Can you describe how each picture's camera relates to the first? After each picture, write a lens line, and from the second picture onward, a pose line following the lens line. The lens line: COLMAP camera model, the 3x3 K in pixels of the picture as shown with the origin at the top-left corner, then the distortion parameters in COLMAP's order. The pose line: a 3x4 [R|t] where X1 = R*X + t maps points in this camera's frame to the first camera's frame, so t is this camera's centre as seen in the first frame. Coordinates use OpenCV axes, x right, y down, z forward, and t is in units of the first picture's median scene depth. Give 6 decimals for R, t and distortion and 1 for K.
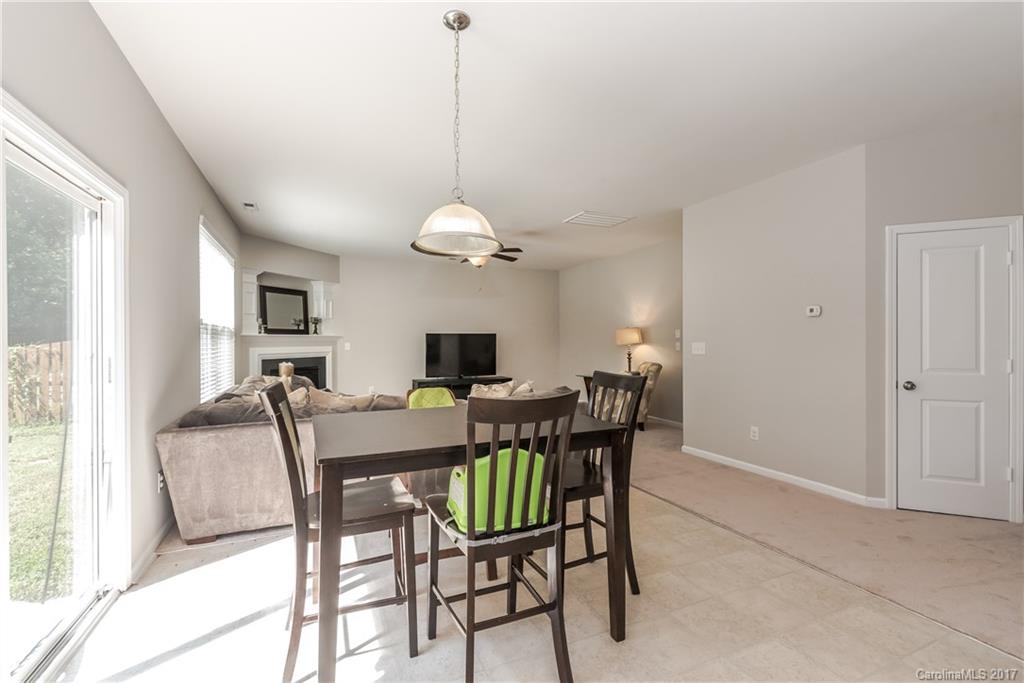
lens RADIAL K [[438.7, 0, 506.6], [0, 438.7, 341.5], [0, 0, 1]] dist [0.000862, -0.000878]
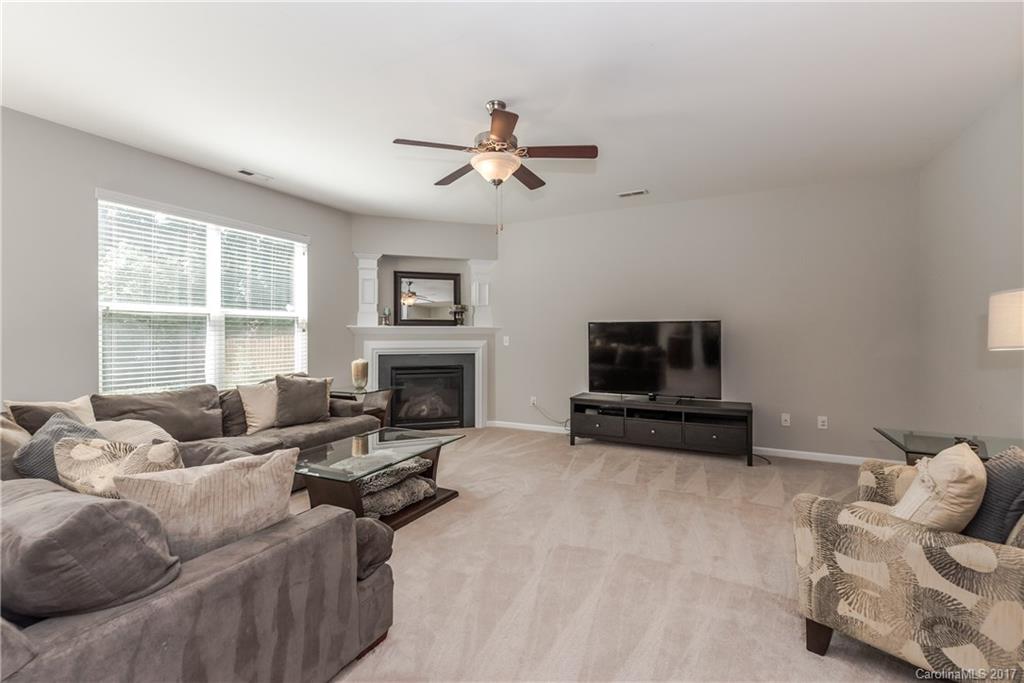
lens RADIAL K [[438.7, 0, 507.4], [0, 438.7, 334.9], [0, 0, 1]] dist [0.000862, -0.000878]
pose [[0.615052, 0.003144, -0.788480, 0.254010], [-0.002945, 0.999994, 0.001690, -0.000625], [0.788481, 0.001283, 0.615058, 0.567726]]
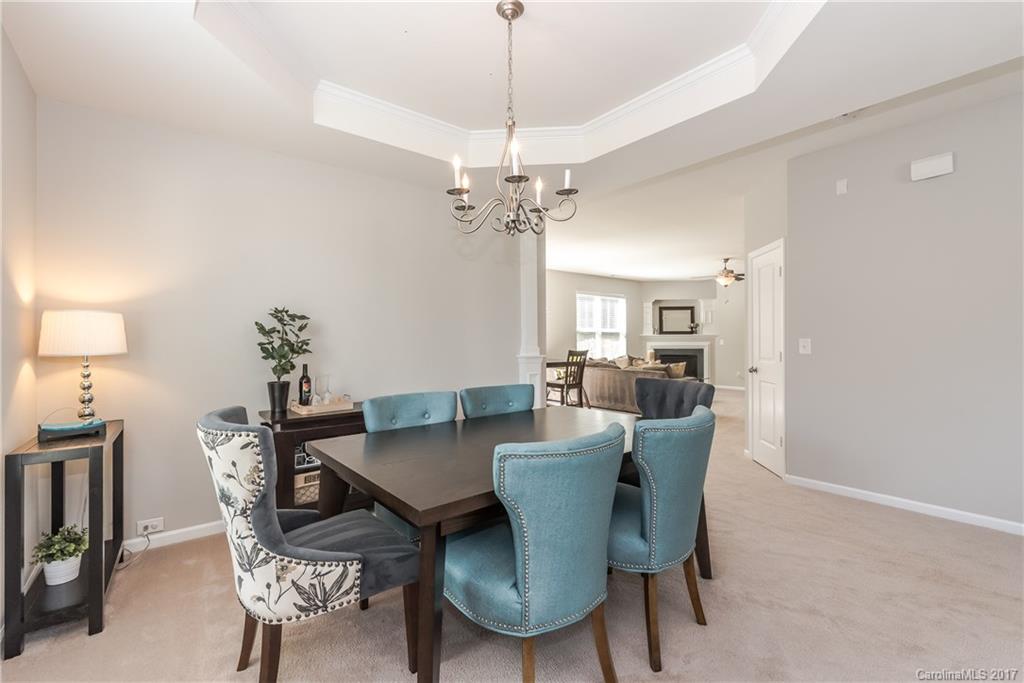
lens RADIAL K [[438.7, 0, 507.2], [0, 438.7, 340.3], [0, 0, 1]] dist [0.000862, -0.000878]
pose [[0.245852, -0.009206, -0.969264, 0.906814], [0.000352, 0.999956, -0.009408, 0.020337], [0.969307, 0.001971, 0.245844, -0.031792]]
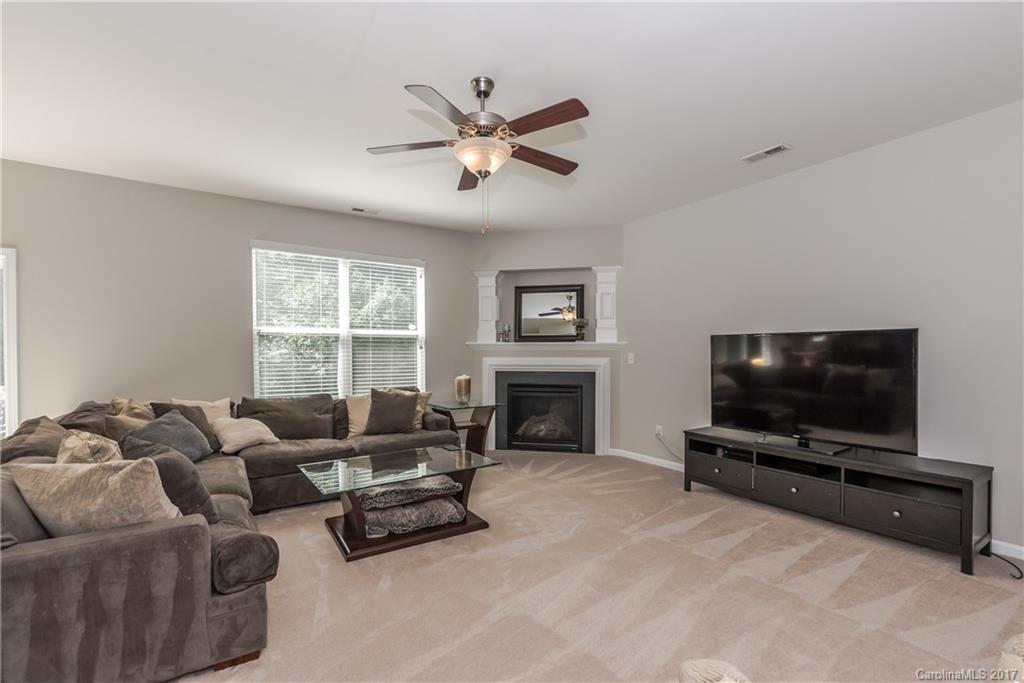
lens RADIAL K [[438.7, 0, 506.1], [0, 438.7, 360.4], [0, 0, 1]] dist [0.000862, -0.000878]
pose [[0.148582, 0.024002, -0.988609, 0.275784], [-0.001513, 0.999710, 0.024044, -0.001646], [0.988899, -0.002077, 0.148576, 0.762794]]
